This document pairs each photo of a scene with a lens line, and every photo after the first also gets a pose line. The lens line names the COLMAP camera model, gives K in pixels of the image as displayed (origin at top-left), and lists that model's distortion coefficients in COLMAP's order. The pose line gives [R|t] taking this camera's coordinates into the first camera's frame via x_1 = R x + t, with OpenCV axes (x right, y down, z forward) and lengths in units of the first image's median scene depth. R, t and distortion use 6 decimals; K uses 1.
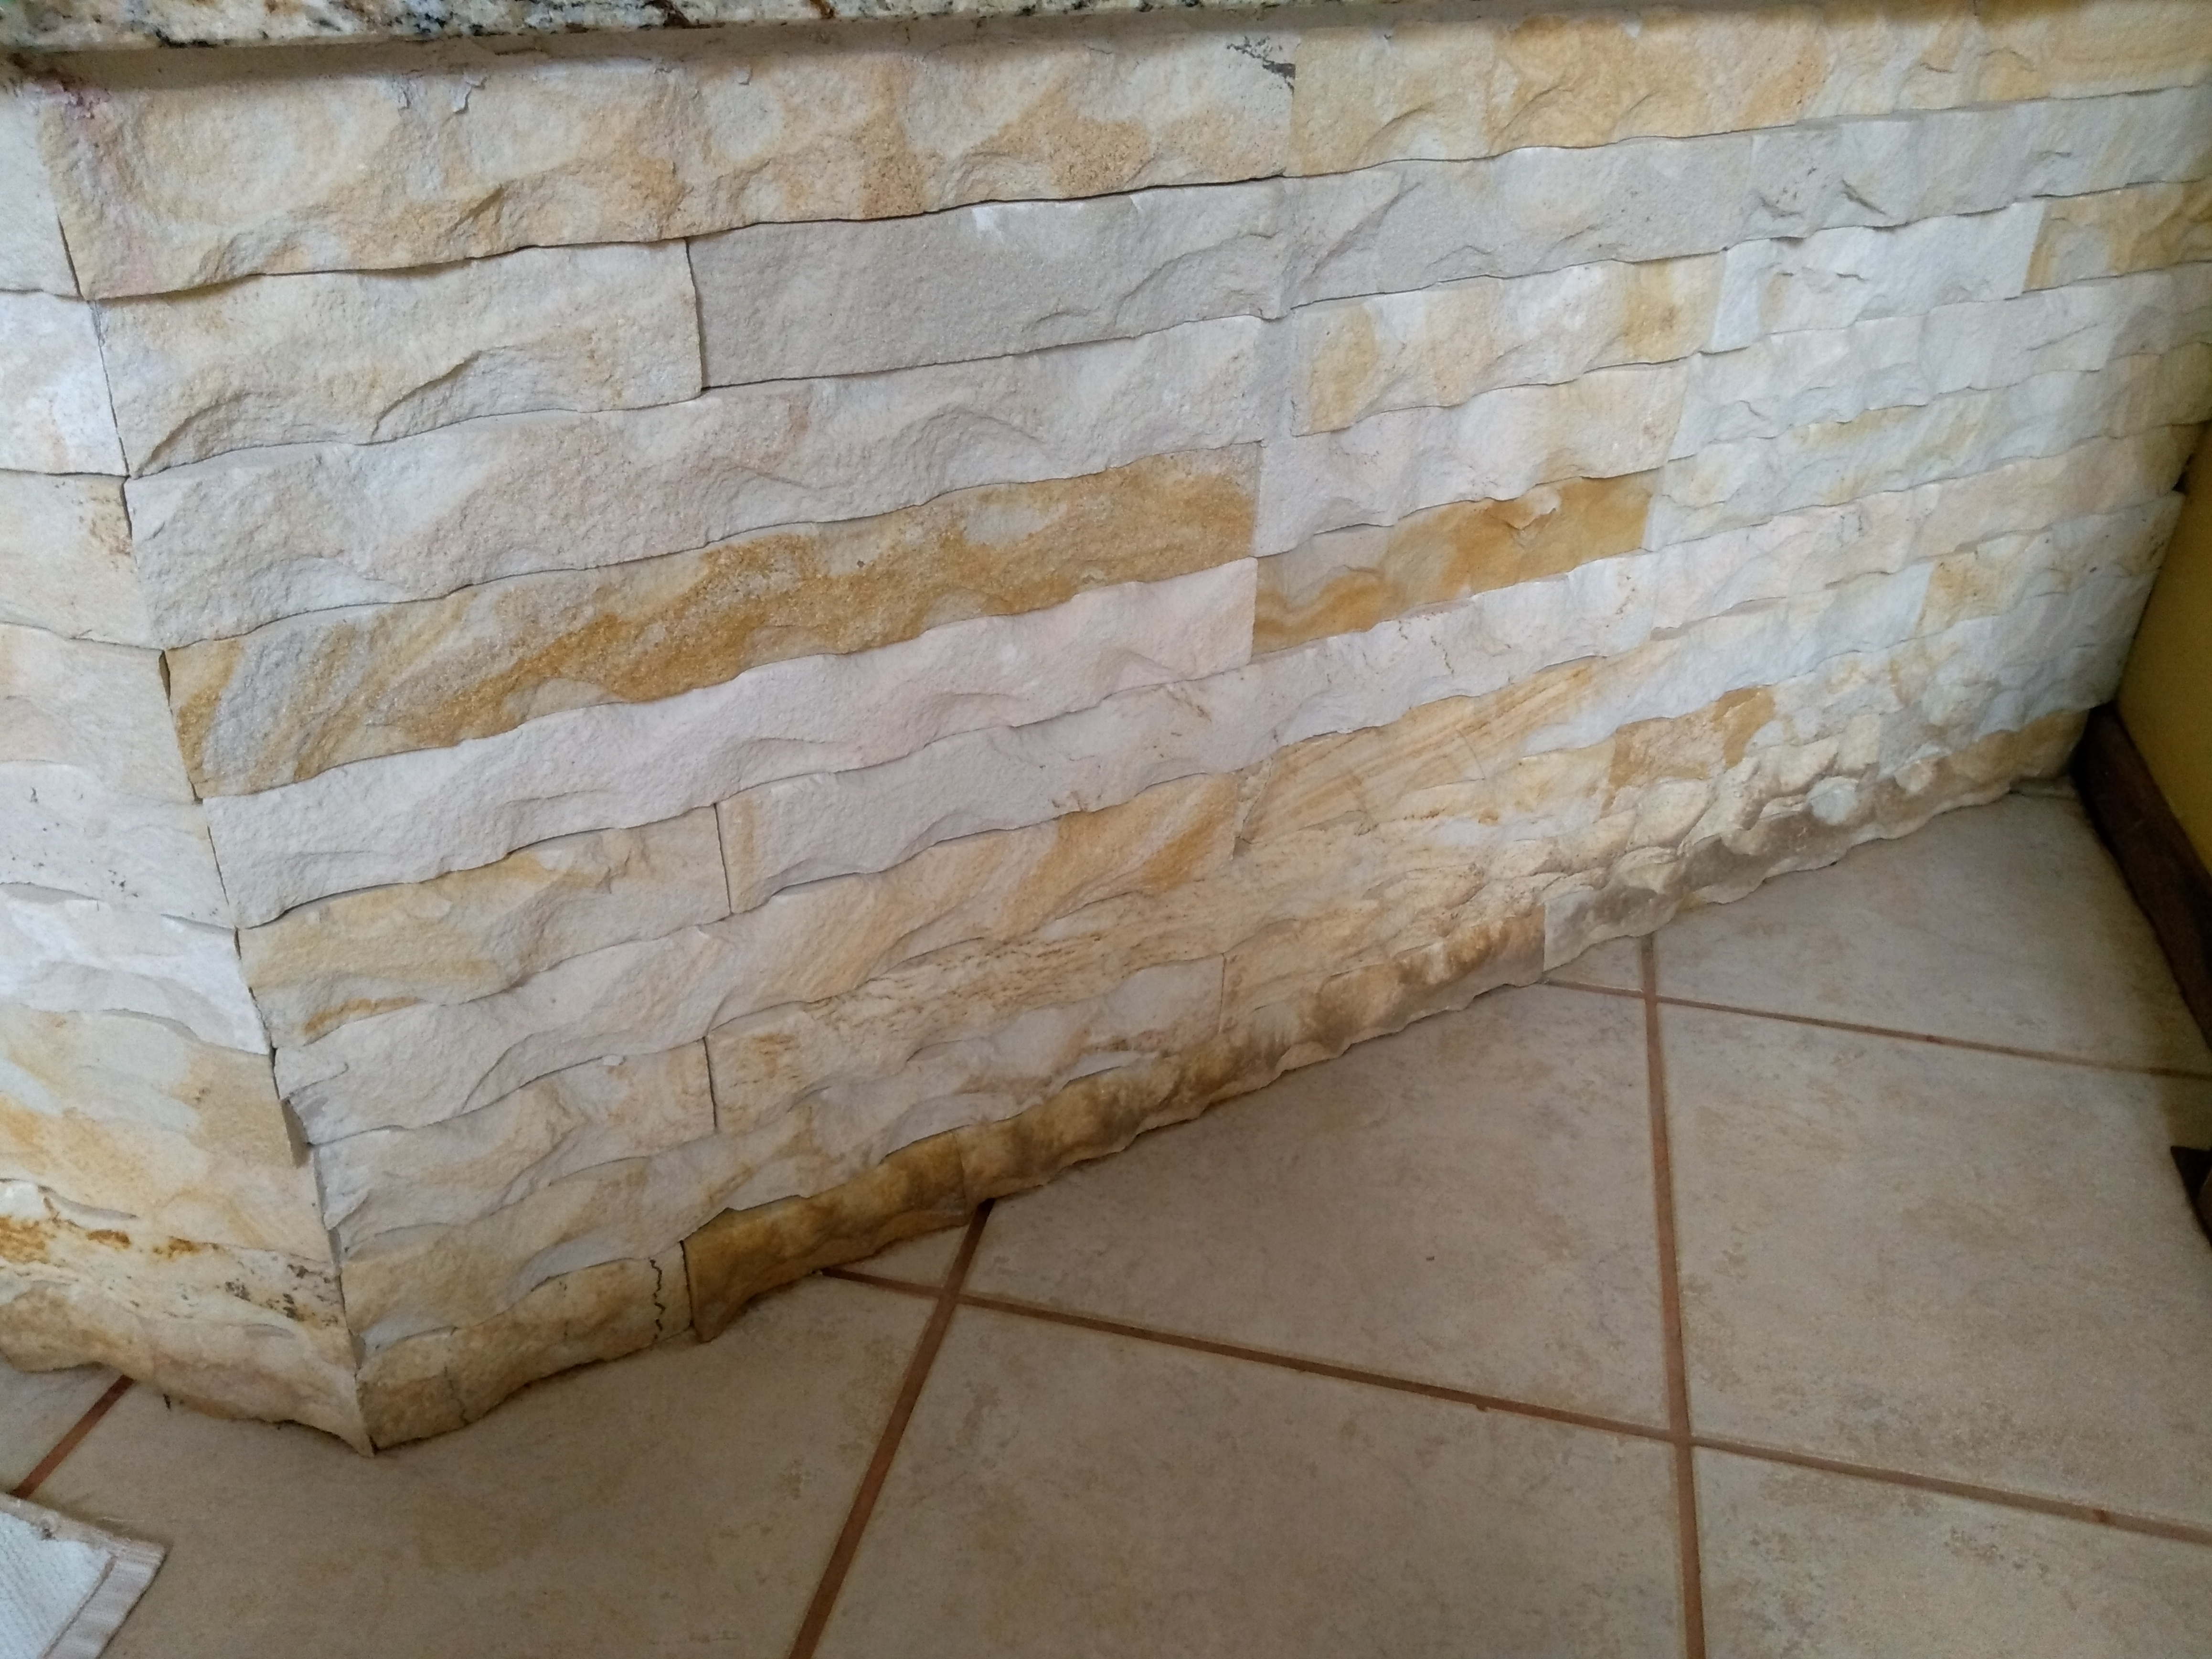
lens RADIAL K [[1737.0, 0, 1102.9], [0, 1737.0, 841.7], [0, 0, 1]] dist [0.097856, -0.285885]
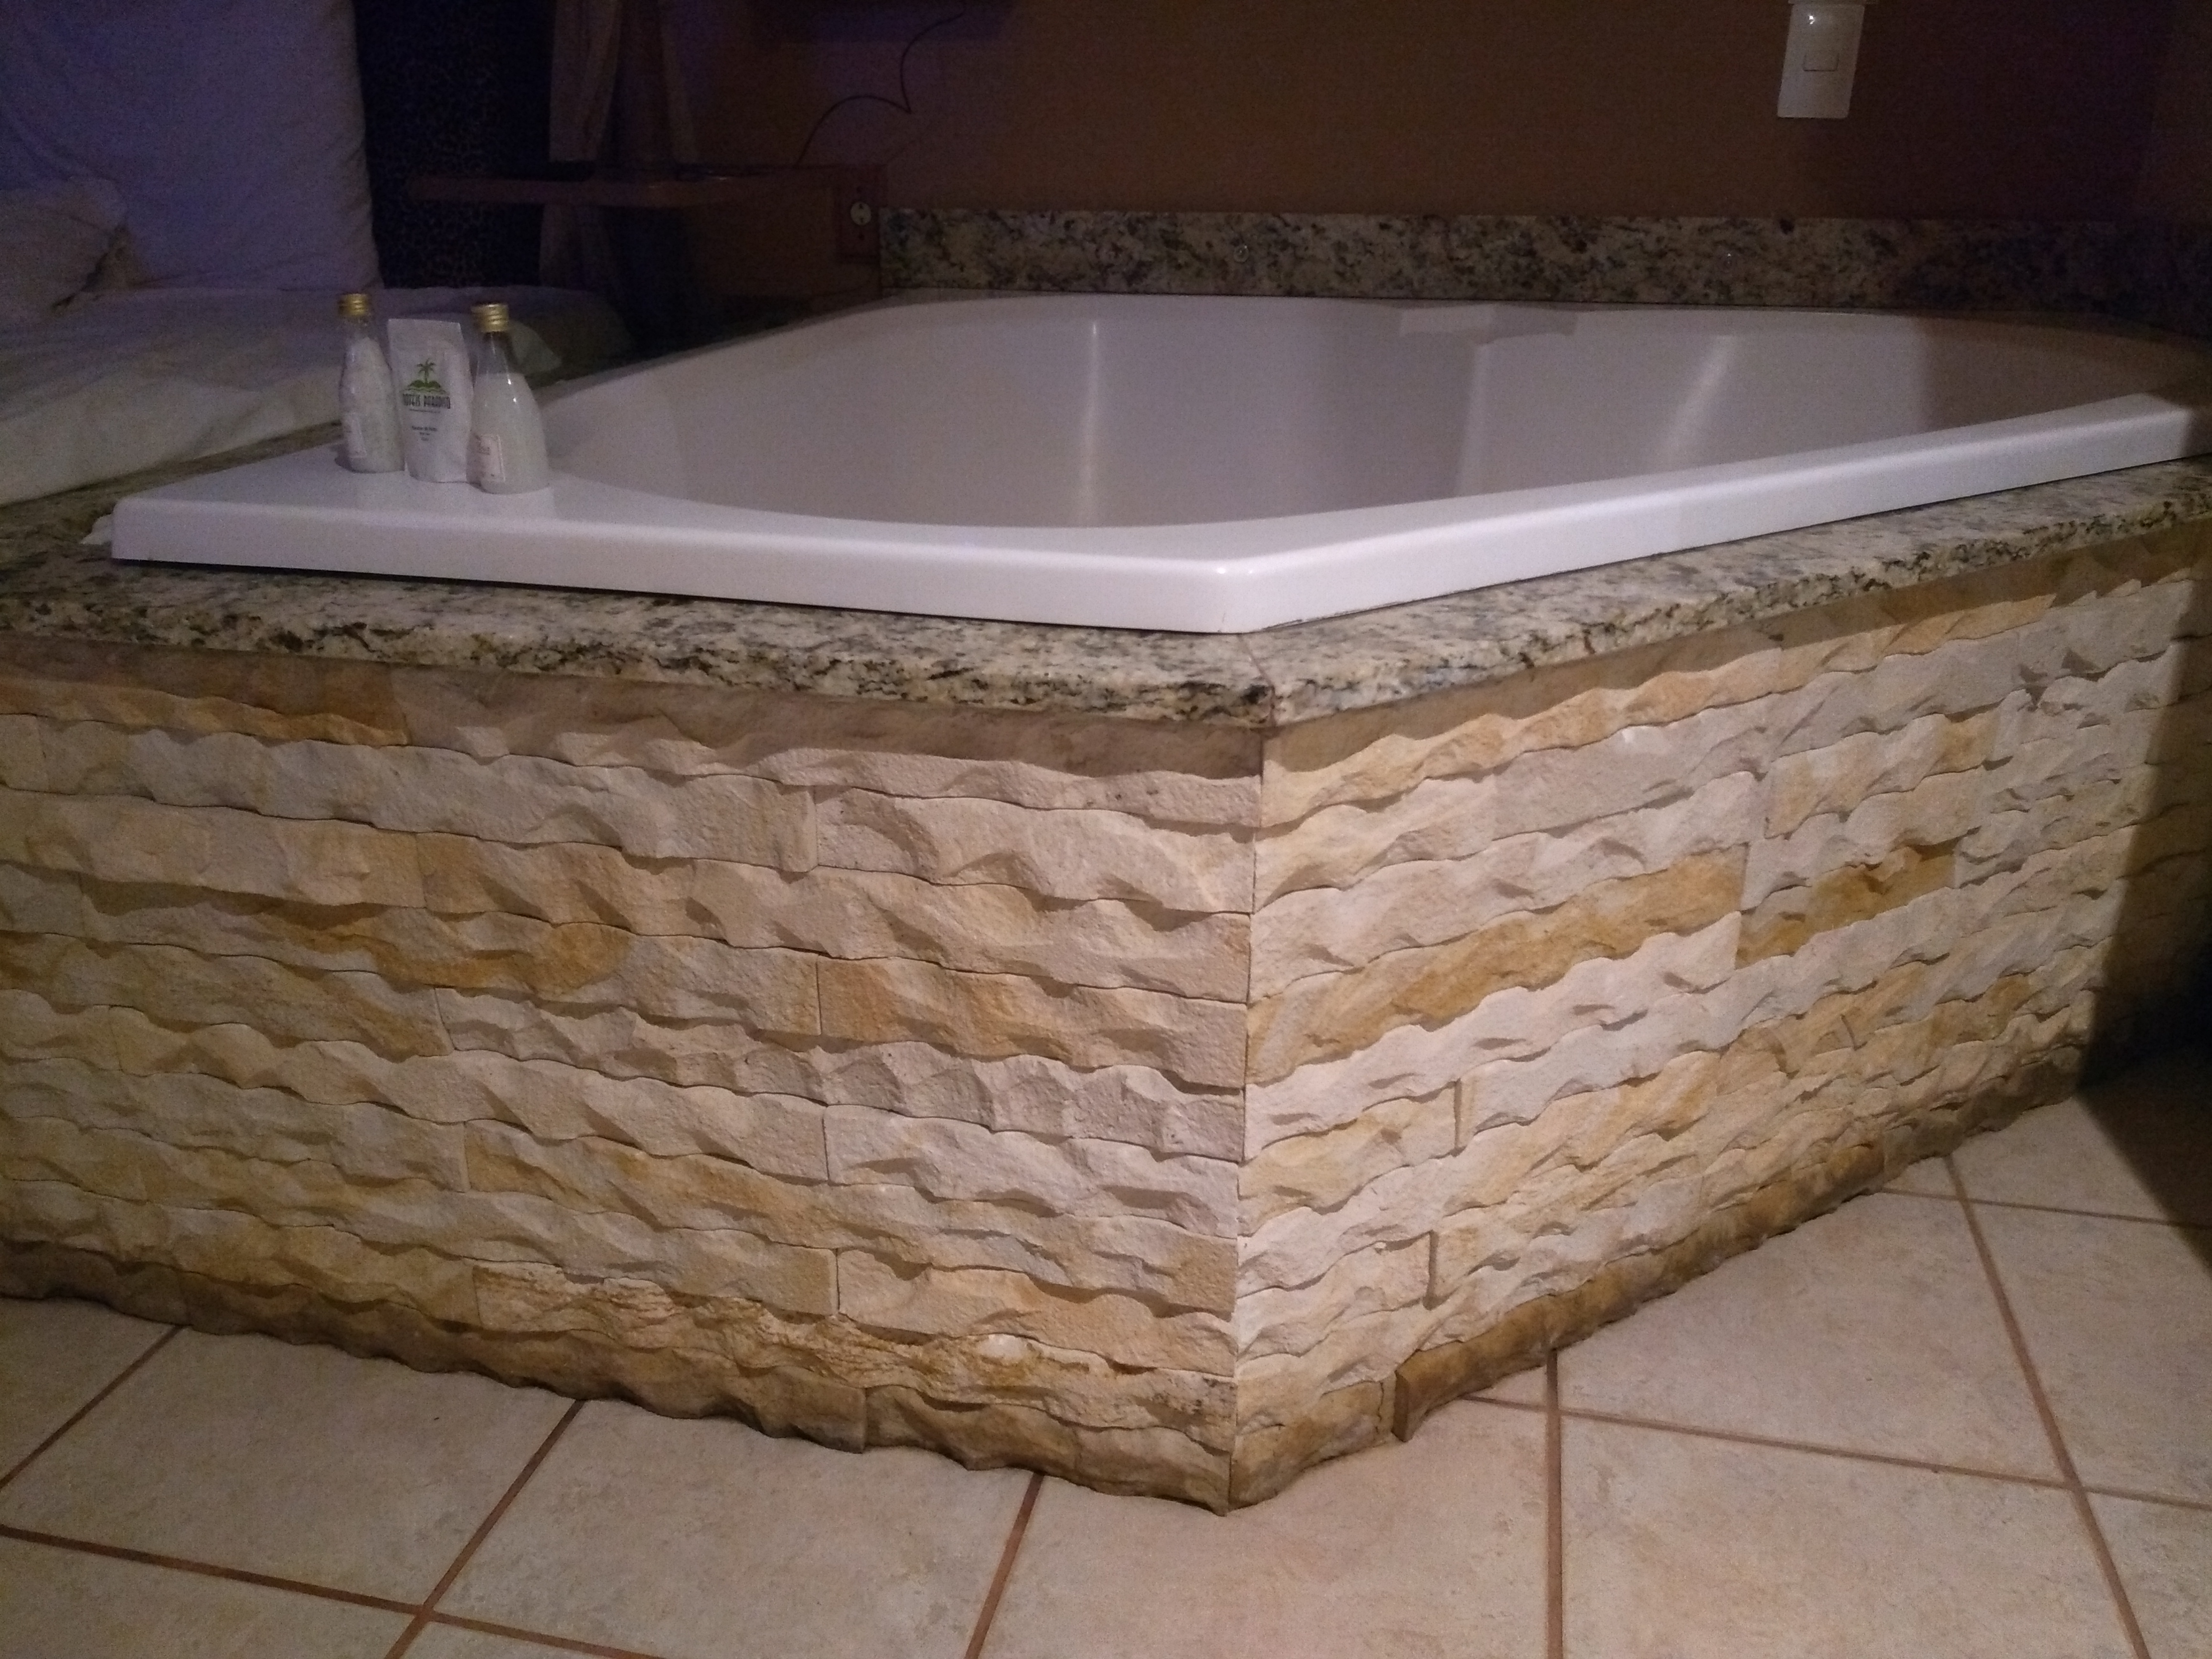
lens RADIAL K [[1753.0, 0, 1106.0], [0, 1753.0, 829.5], [0, 0, 1]] dist [0.000718, -0.003238]
pose [[0.999526, -0.028789, -0.010927, -0.475974], [0.026794, 0.987997, -0.152129, -0.011132], [0.015175, 0.151764, 0.988300, -0.595972]]
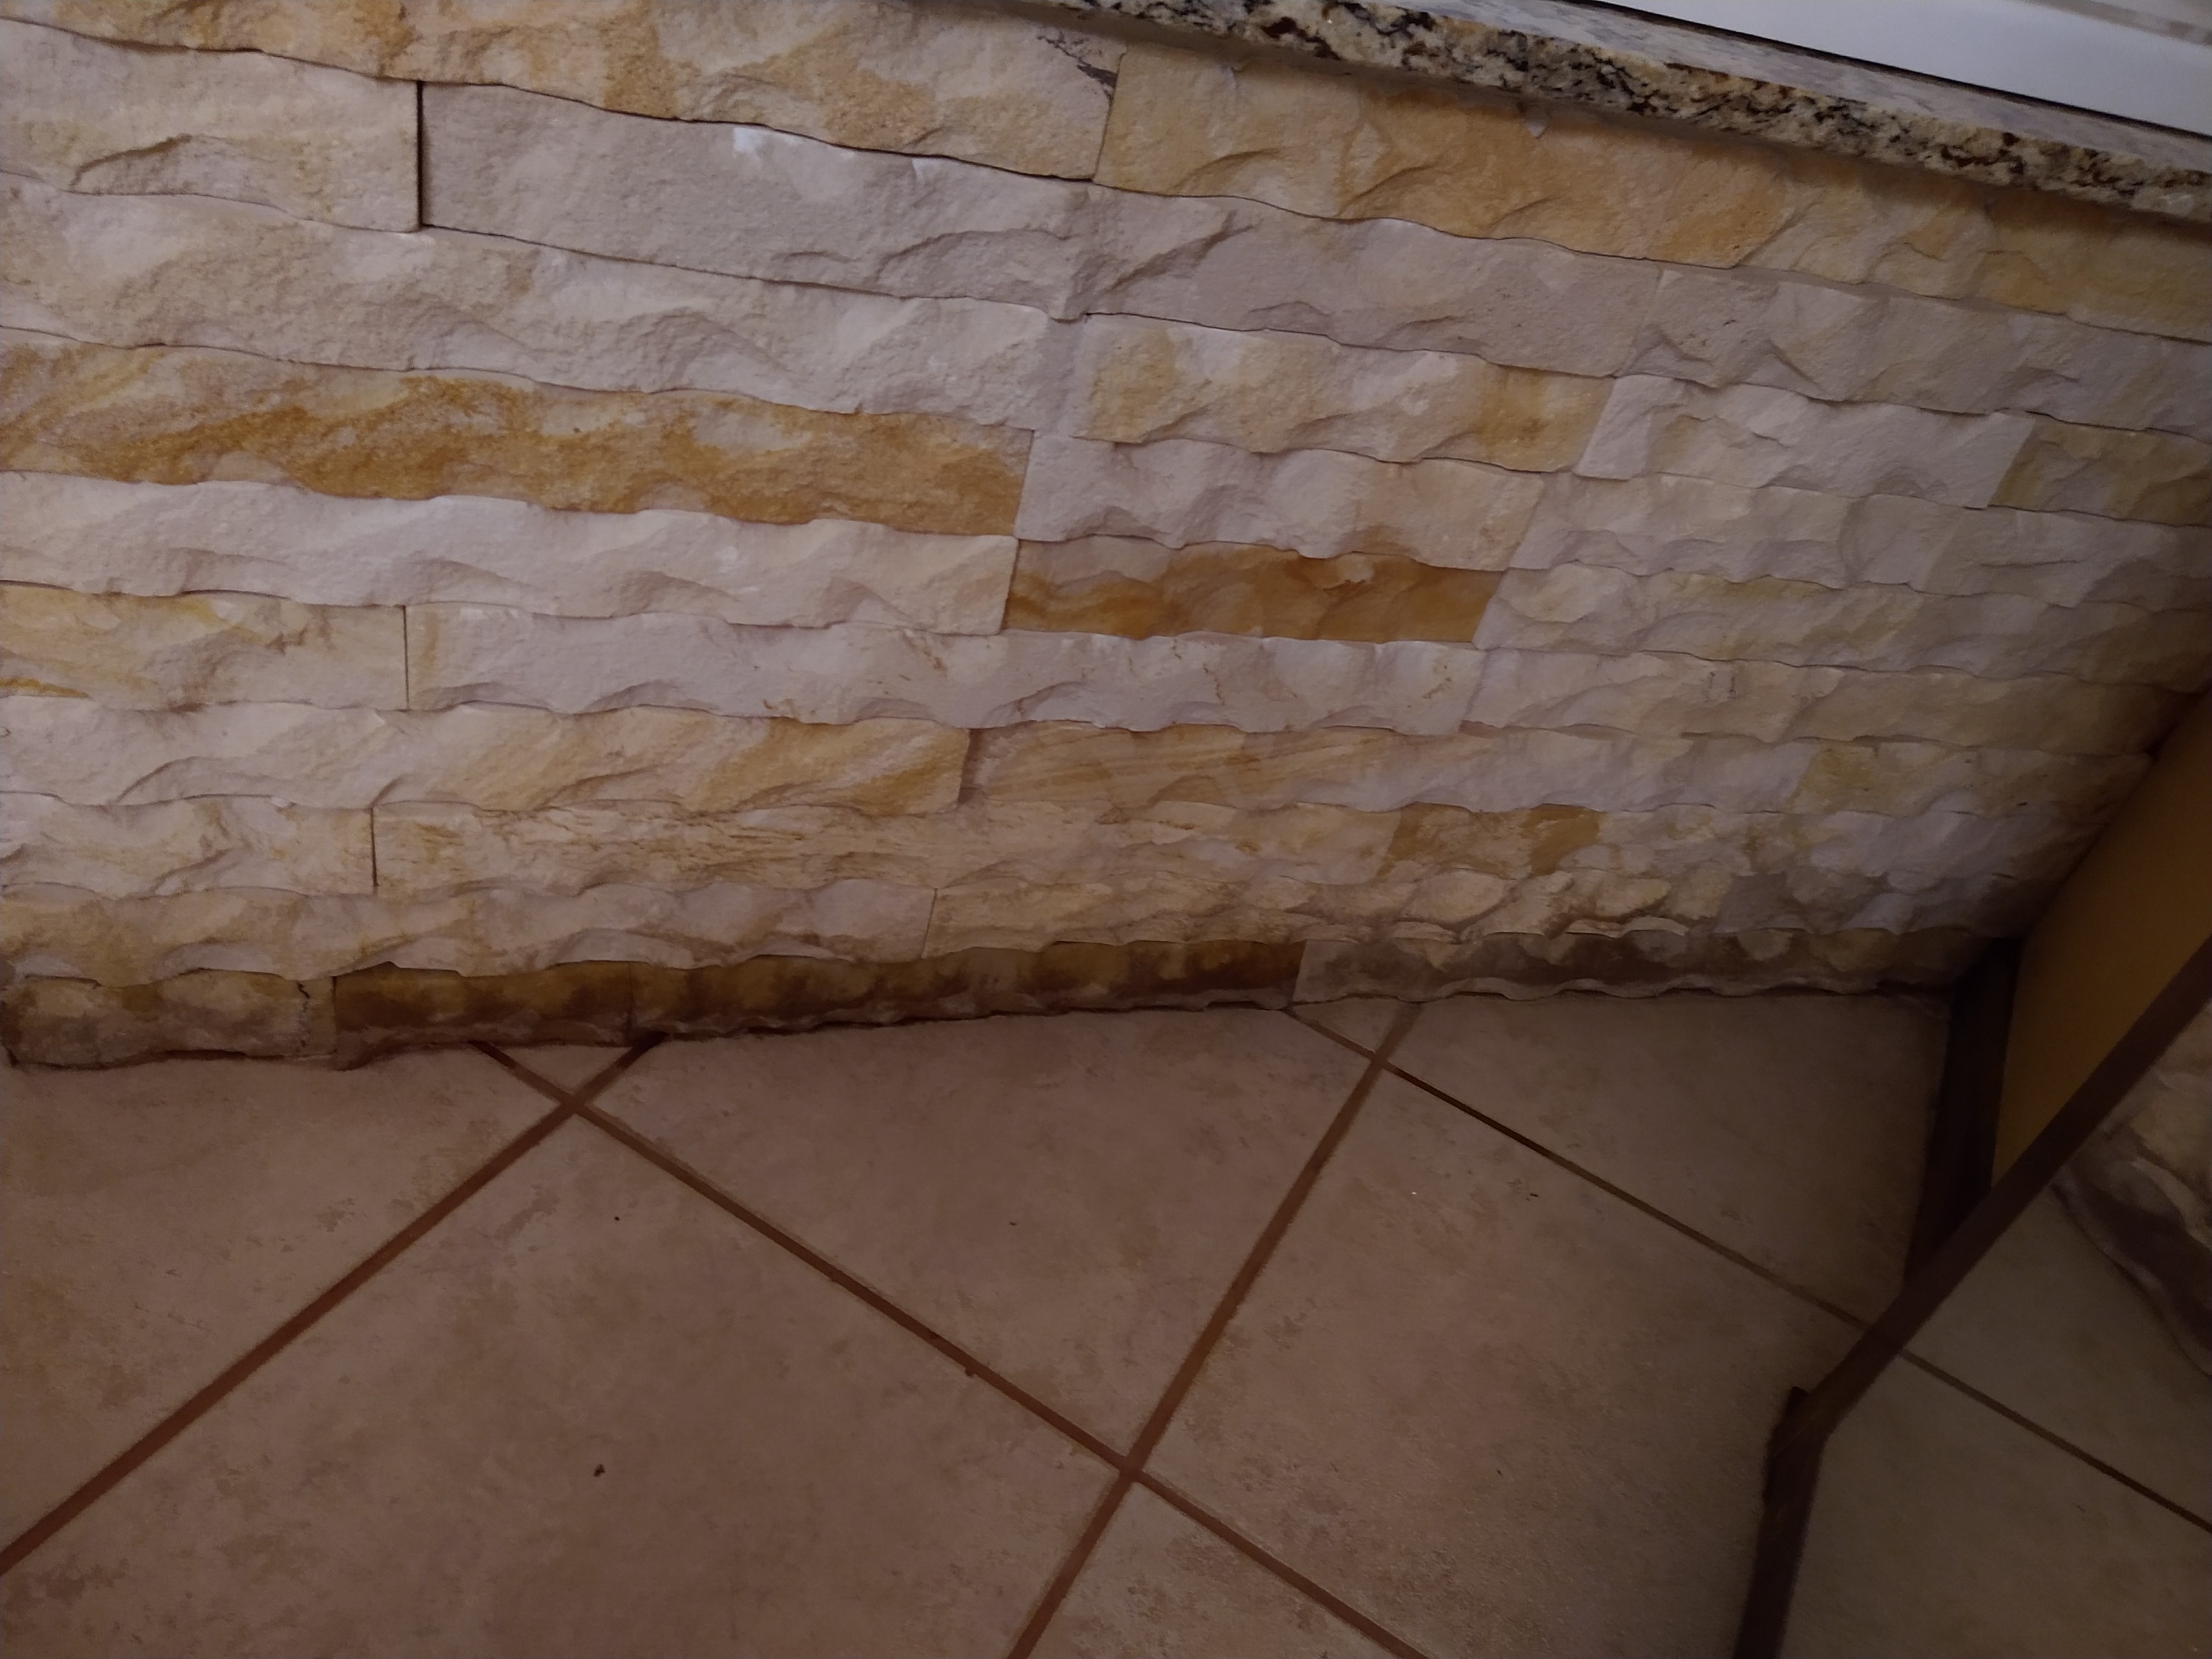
lens RADIAL K [[1640.8, 0, 1106.0], [0, 1640.8, 829.5], [0, 0, 1]] dist [0.092256, -0.132269]
pose [[0.940825, 0.322500, -0.104127, 0.301295], [-0.313214, 0.944797, 0.096207, -0.113748], [0.129406, -0.057900, 0.989900, 0.037639]]
